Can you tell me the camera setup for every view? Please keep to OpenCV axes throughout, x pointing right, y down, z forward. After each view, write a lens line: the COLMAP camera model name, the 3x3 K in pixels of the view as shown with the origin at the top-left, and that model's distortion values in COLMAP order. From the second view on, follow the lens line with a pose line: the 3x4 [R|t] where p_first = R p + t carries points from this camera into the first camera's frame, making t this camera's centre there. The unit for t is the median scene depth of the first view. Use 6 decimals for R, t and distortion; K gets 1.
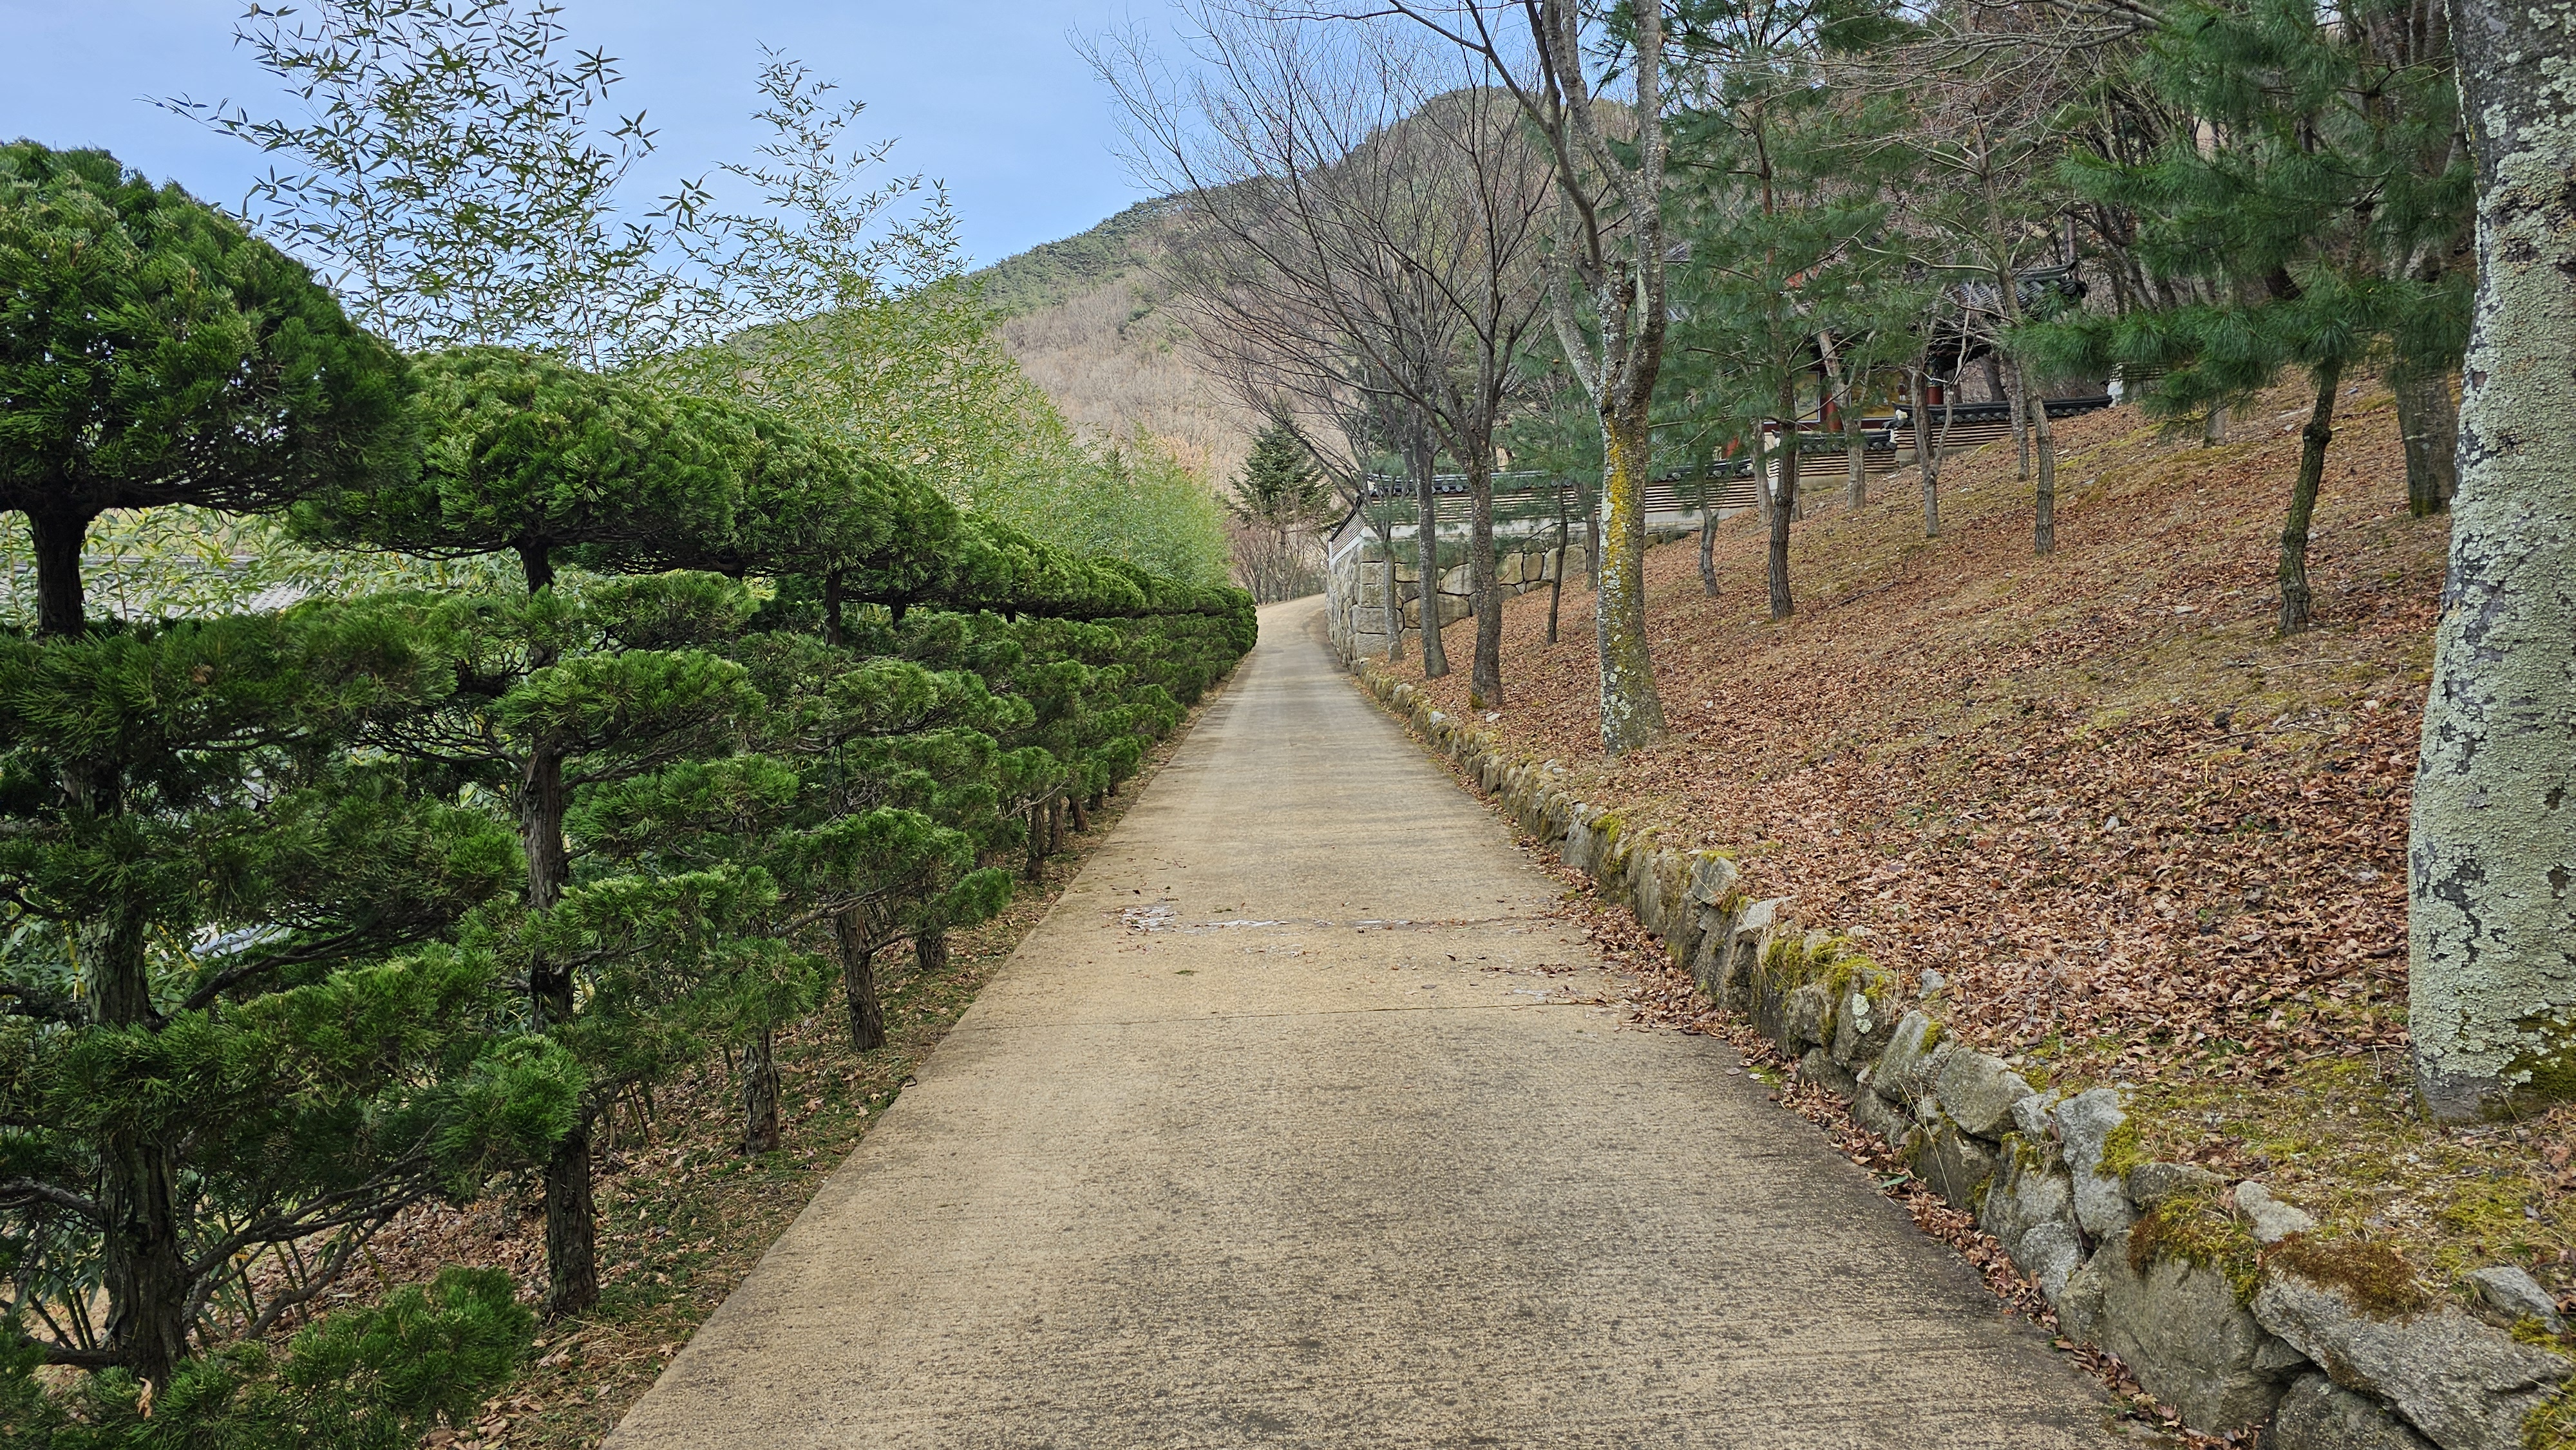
lens RADIAL K [[1618.3, 0, 1288.0], [0, 1618.3, 725.0], [0, 0, 1]] dist [0.002875, 0.000405]
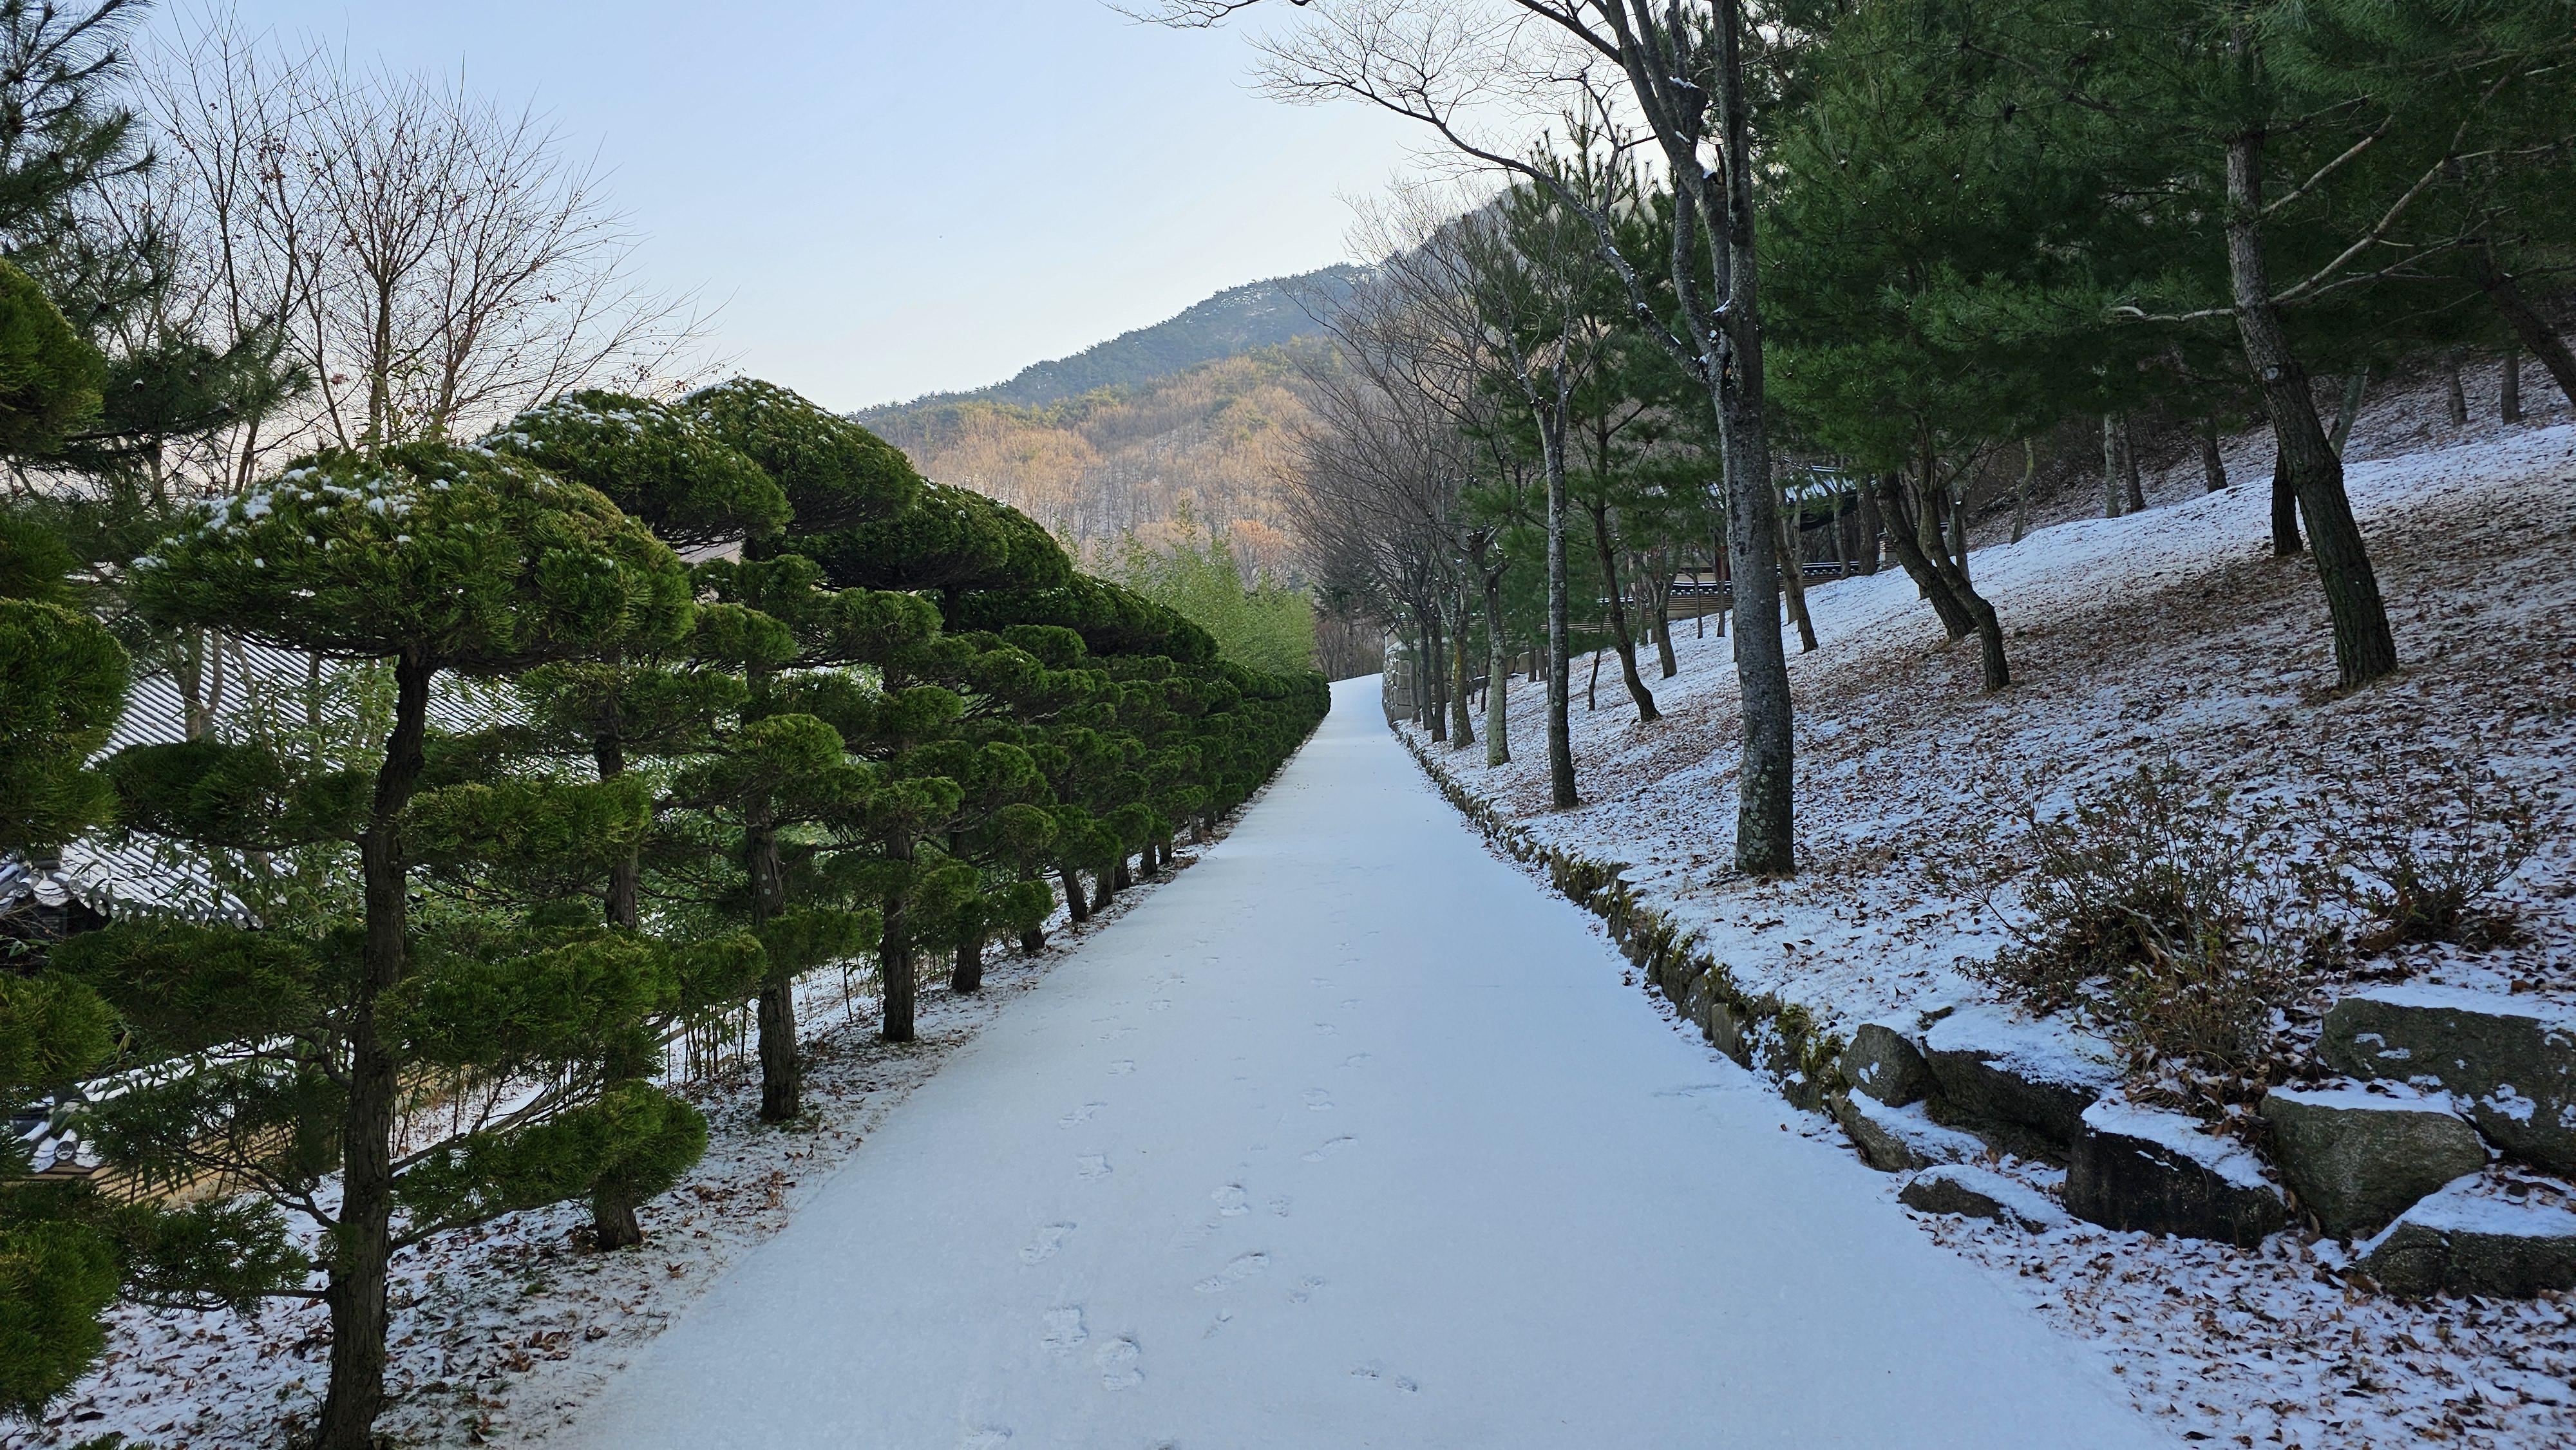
lens RADIAL K [[1618.3, 0, 1288.0], [0, 1618.3, 725.0], [0, 0, 1]] dist [0.002875, 0.000405]
pose [[0.998977, 0.016307, -0.042176, 0.002999], [-0.018066, 0.998968, -0.041674, 0.017297], [0.041453, 0.042393, 0.998241, -0.324468]]
